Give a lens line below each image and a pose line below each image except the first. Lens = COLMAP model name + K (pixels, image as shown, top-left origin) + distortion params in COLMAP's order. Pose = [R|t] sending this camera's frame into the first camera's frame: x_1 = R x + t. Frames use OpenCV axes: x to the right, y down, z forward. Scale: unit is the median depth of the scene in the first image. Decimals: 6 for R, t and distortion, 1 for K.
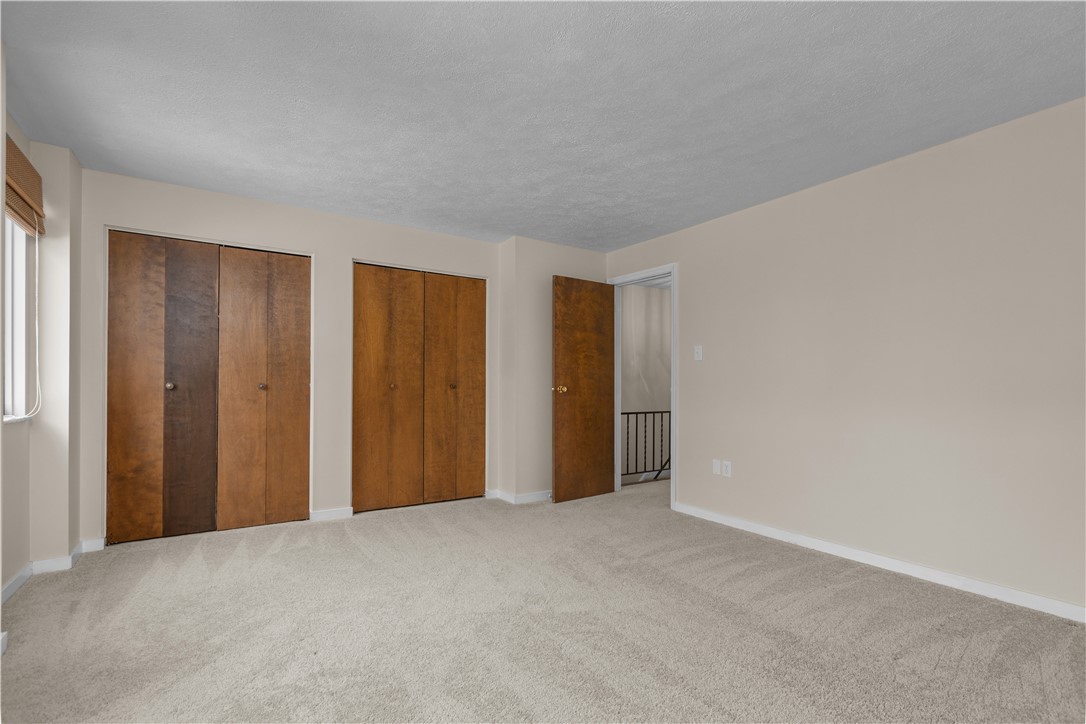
lens RADIAL K [[490.4, 0, 539.9], [0, 490.4, 382.4], [0, 0, 1]] dist [0.006571, -0.000710]
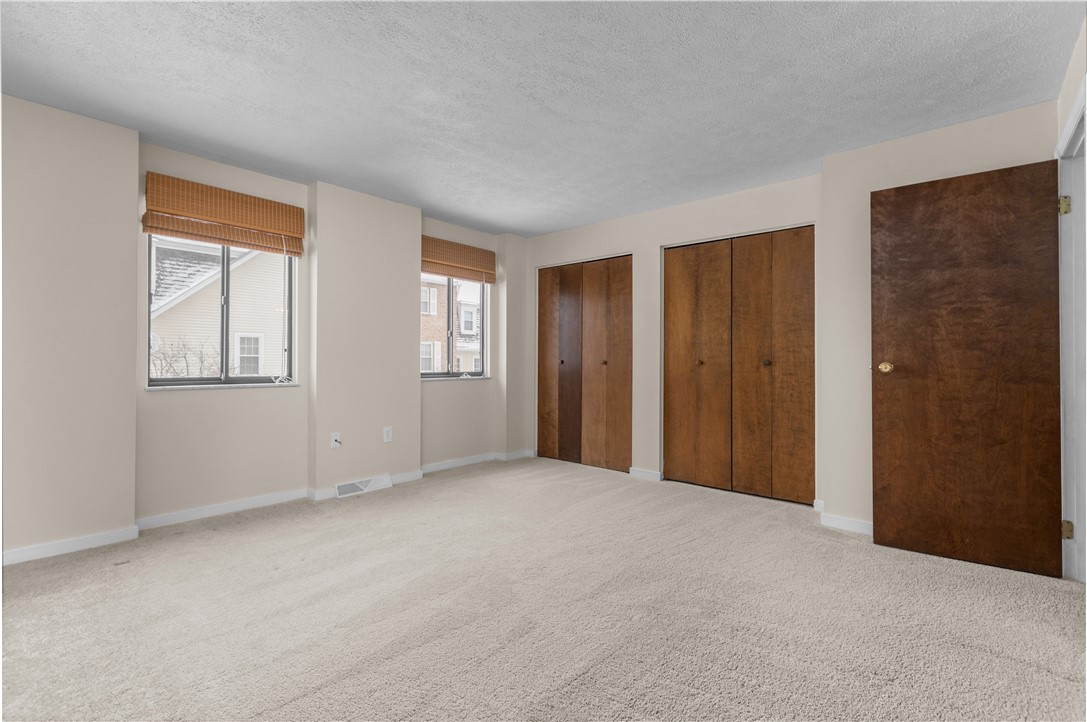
lens RADIAL K [[490.8, 0, 569.1], [0, 490.8, 358.2], [0, 0, 1]] dist [0.006571, -0.000710]
pose [[0.292958, -0.008074, -0.956091, 0.551631], [0.002547, 0.999967, -0.007664, 0.005746], [0.956122, -0.000190, 0.292969, 0.438172]]
